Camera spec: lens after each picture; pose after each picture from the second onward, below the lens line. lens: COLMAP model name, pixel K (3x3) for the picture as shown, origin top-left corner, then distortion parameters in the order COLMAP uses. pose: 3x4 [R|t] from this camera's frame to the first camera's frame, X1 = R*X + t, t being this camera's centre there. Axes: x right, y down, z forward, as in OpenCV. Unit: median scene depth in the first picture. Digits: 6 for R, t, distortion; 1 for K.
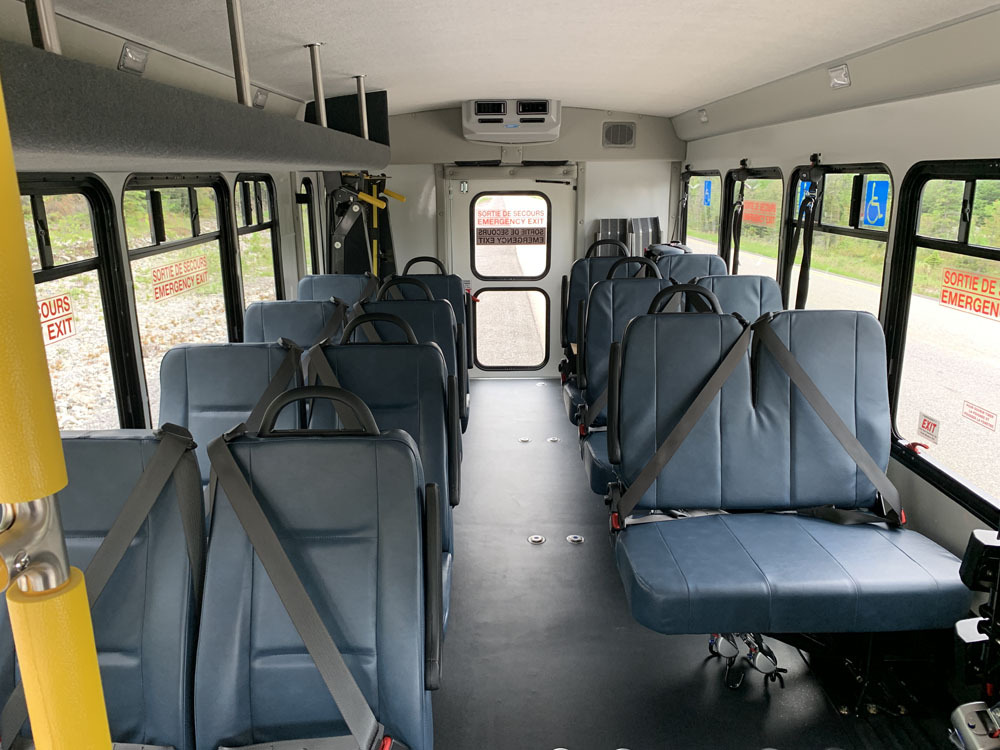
lens RADIAL K [[760.5, 0, 488.0], [0, 760.5, 369.4], [0, 0, 1]] dist [0.045972, -0.047230]
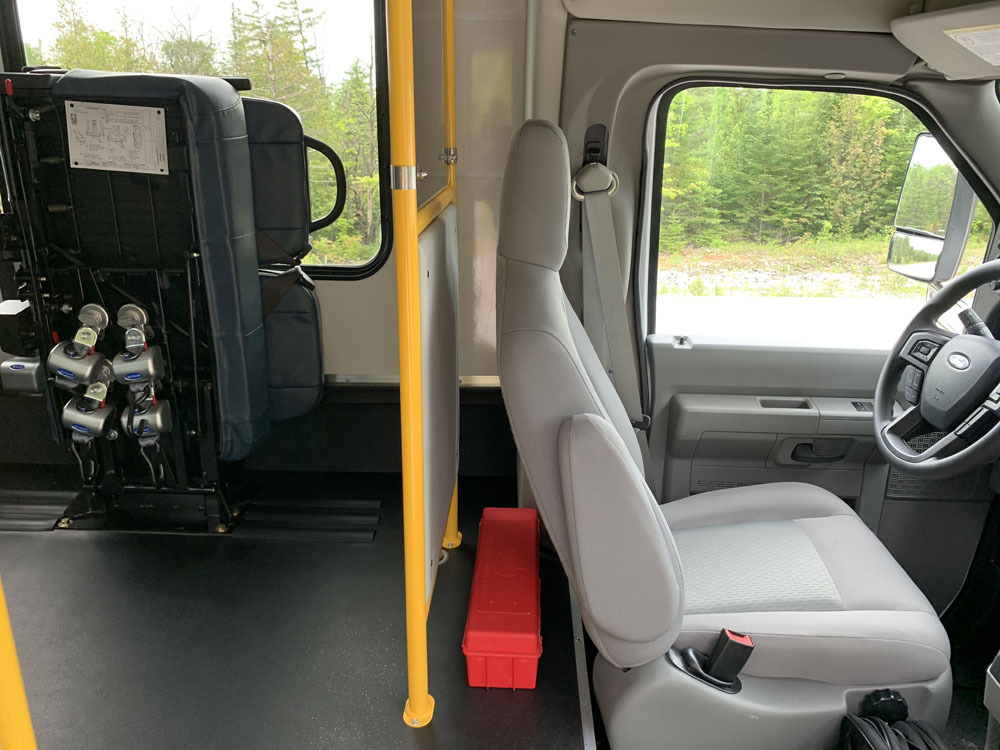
lens RADIAL K [[760.5, 0, 479.4], [0, 760.5, 379.5], [0, 0, 1]] dist [0.045972, -0.047230]
pose [[0.059394, -0.293101, 0.954235, -0.239633], [0.233444, 0.933494, 0.272201, 0.173508], [-0.970555, 0.206593, 0.123867, 0.141053]]
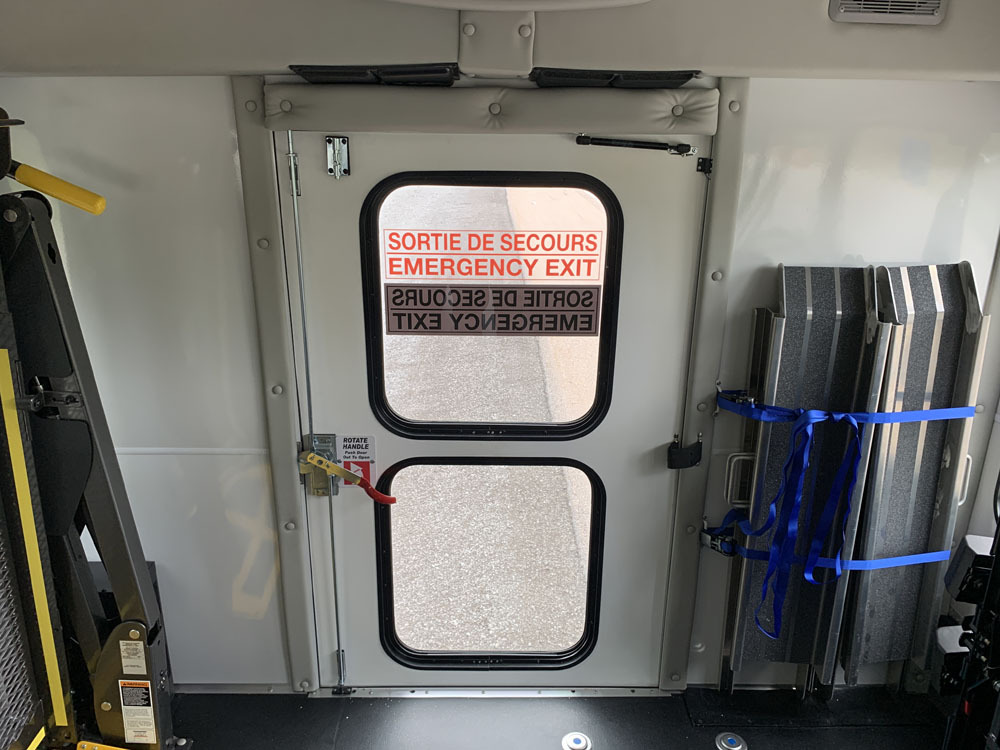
lens RADIAL K [[760.5, 0, 490.7], [0, 760.5, 373.8], [0, 0, 1]] dist [0.045972, -0.047230]
pose [[0.999757, 0.011081, 0.019072, 0.048889], [-0.012756, 0.995850, 0.090111, -0.367209], [-0.017994, -0.090333, 0.995749, 1.397690]]
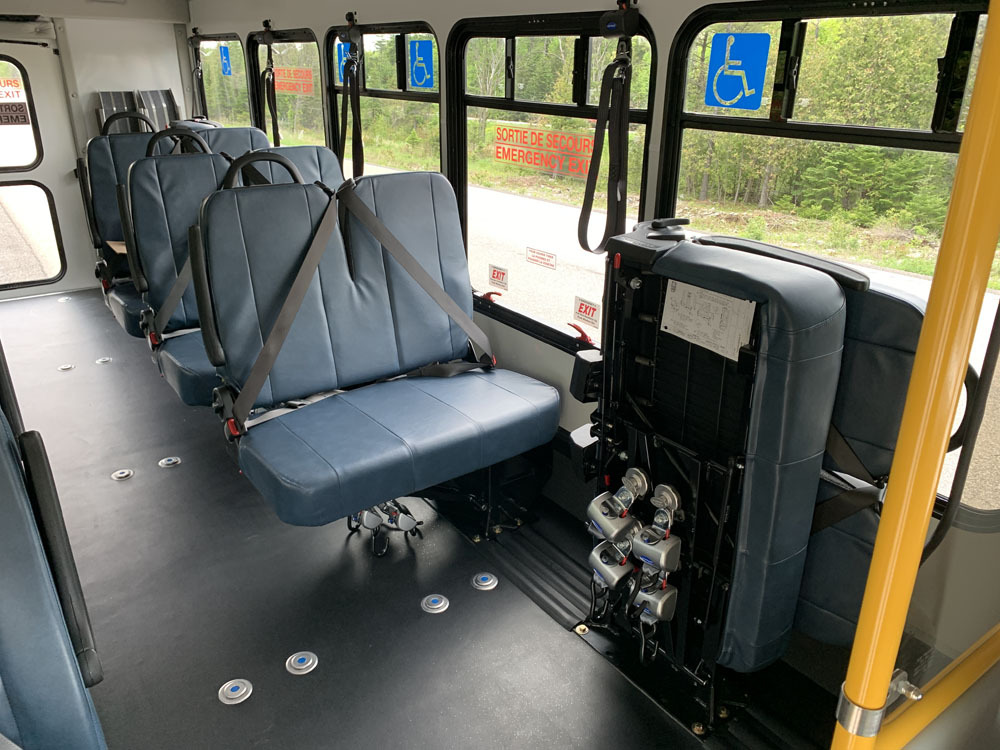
lens RADIAL K [[760.5, 0, 496.9], [0, 760.5, 375.7], [0, 0, 1]] dist [0.045972, -0.047230]
pose [[0.808665, -0.207251, 0.550553, -0.056408], [0.125056, 0.975057, 0.183368, 0.012033], [-0.574824, -0.079434, 0.814412, 0.083805]]
